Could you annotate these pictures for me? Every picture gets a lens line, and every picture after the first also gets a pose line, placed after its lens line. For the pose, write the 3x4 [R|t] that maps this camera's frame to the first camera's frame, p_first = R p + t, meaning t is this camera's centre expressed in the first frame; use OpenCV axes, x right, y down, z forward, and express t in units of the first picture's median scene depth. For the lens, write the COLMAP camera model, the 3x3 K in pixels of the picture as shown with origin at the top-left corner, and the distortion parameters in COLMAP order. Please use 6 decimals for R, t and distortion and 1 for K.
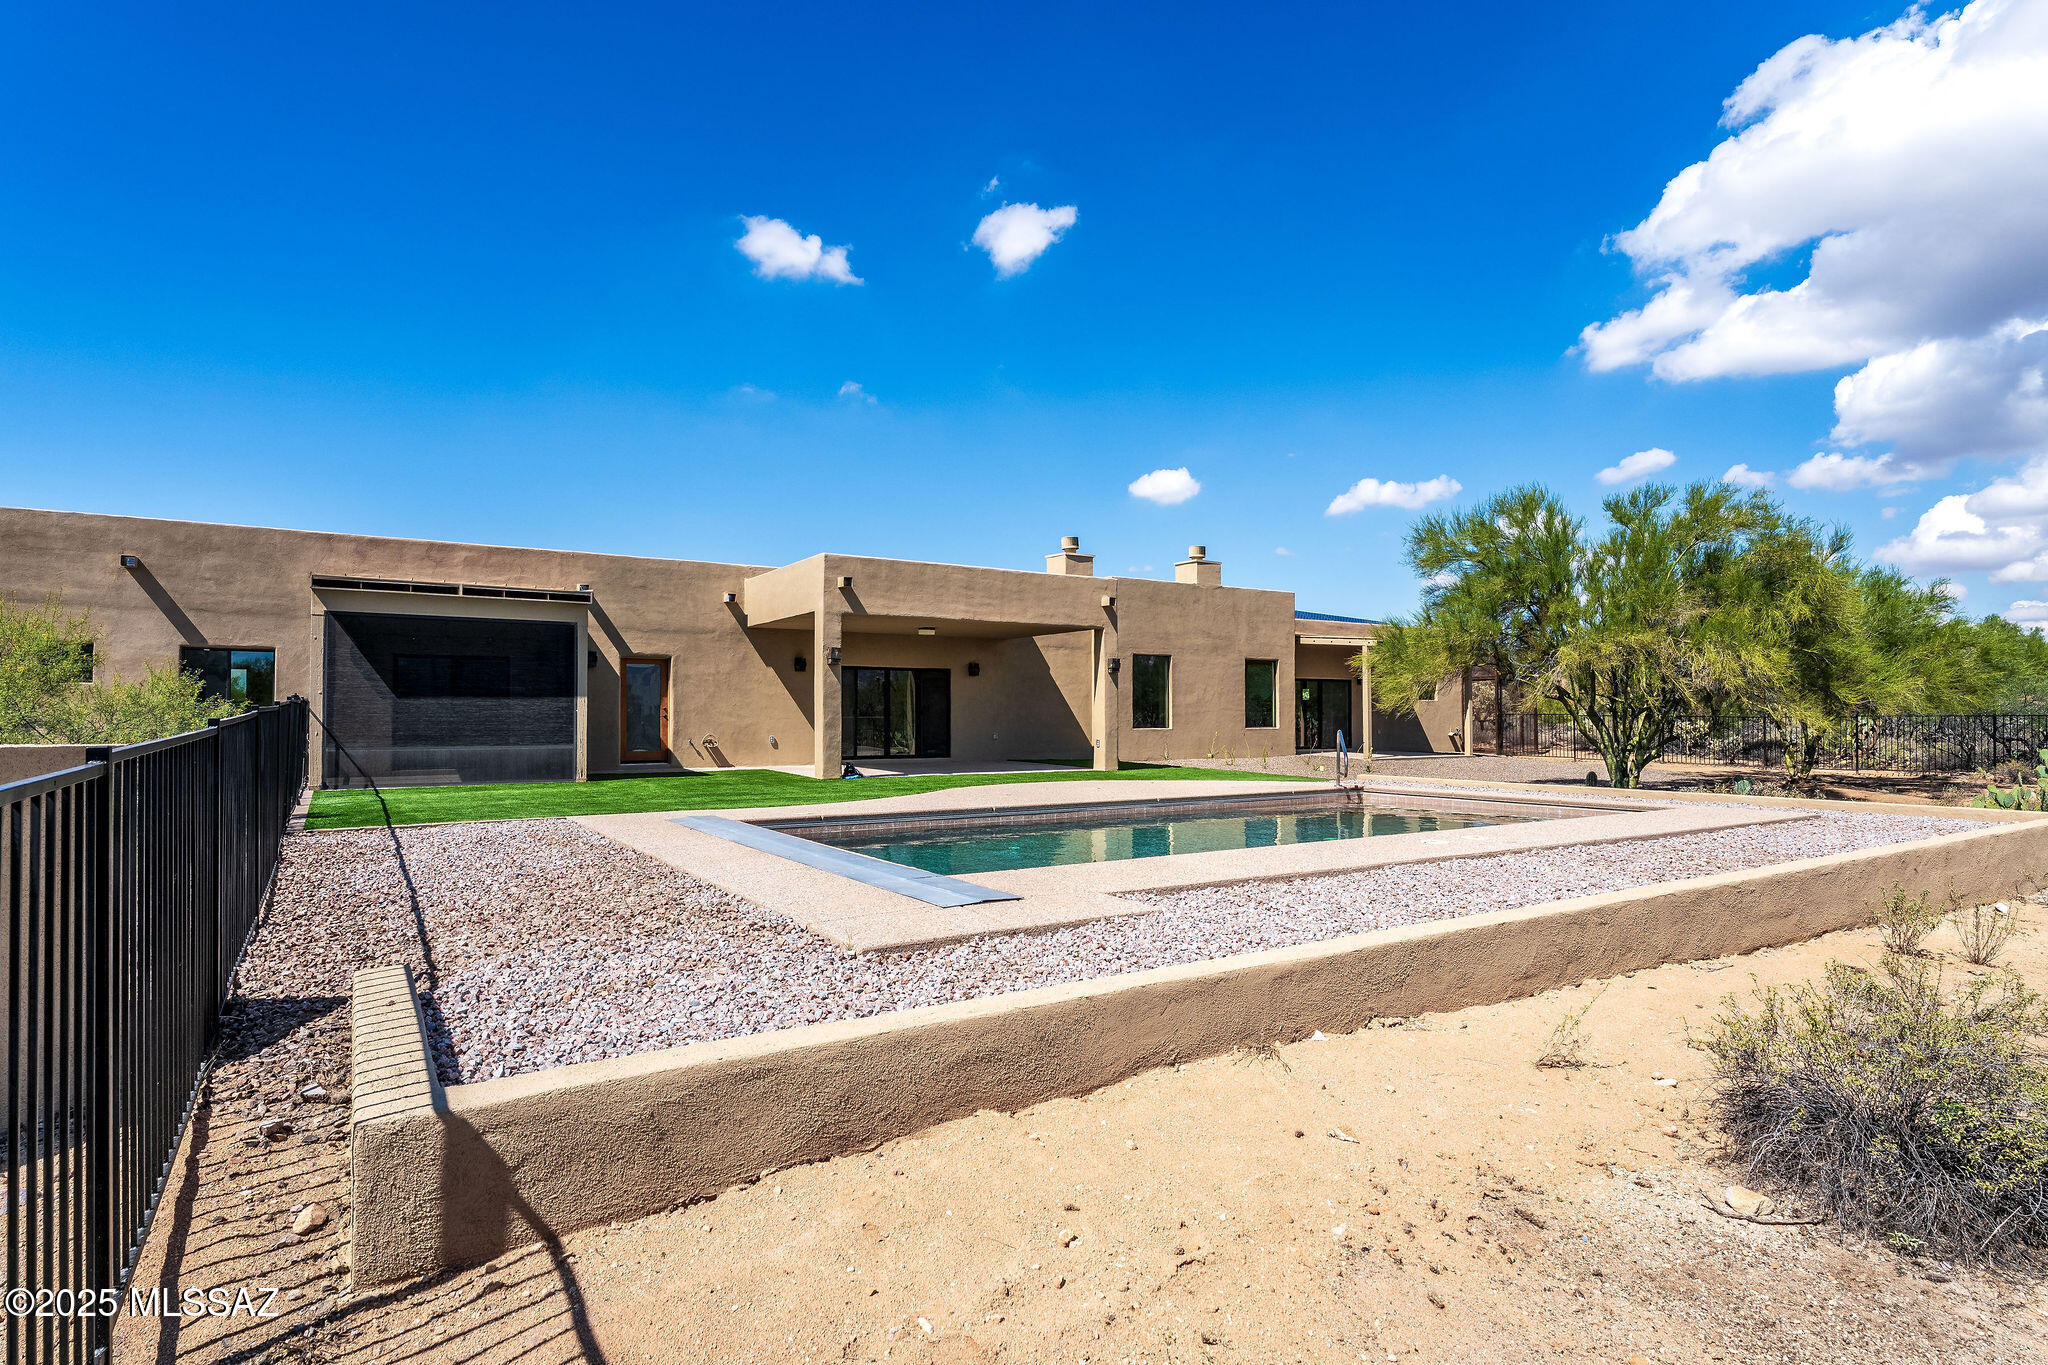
lens RADIAL K [[939.3, 0, 1024.5], [0, 939.3, 698.5], [0, 0, 1]] dist [0.000995, 0.000066]
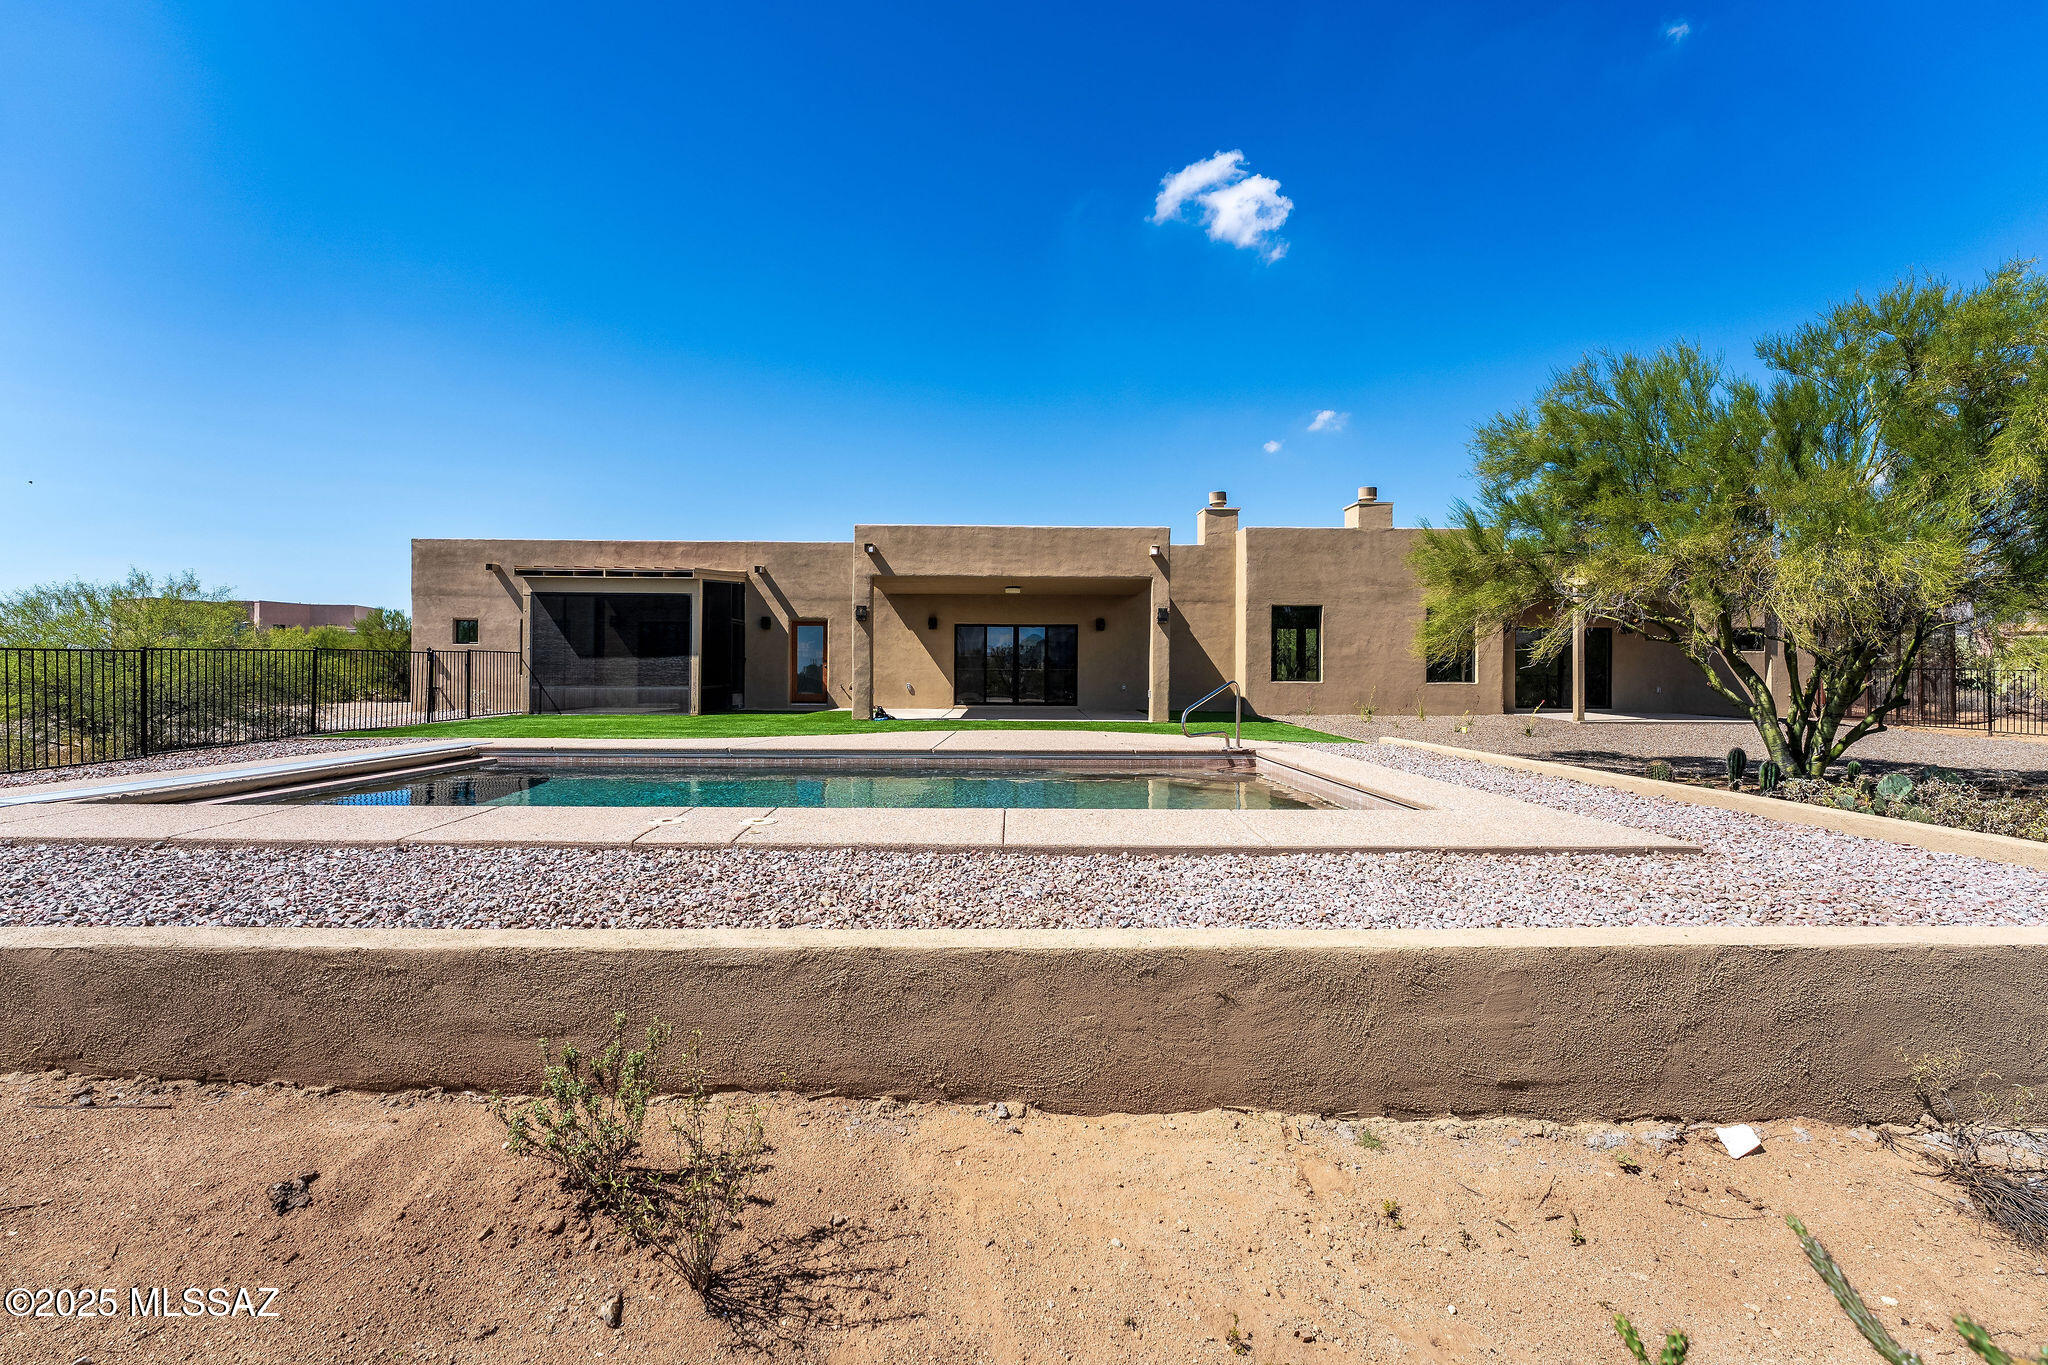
lens RADIAL K [[764.0, 0, 1084.4], [0, 764.0, 677.9], [0, 0, 1]] dist [0.001098, 0.000000]
pose [[0.876016, 0.007602, -0.482222, 0.434463], [0.004183, 0.999718, 0.023359, 0.011970], [0.482263, -0.022481, 0.875738, 0.273759]]
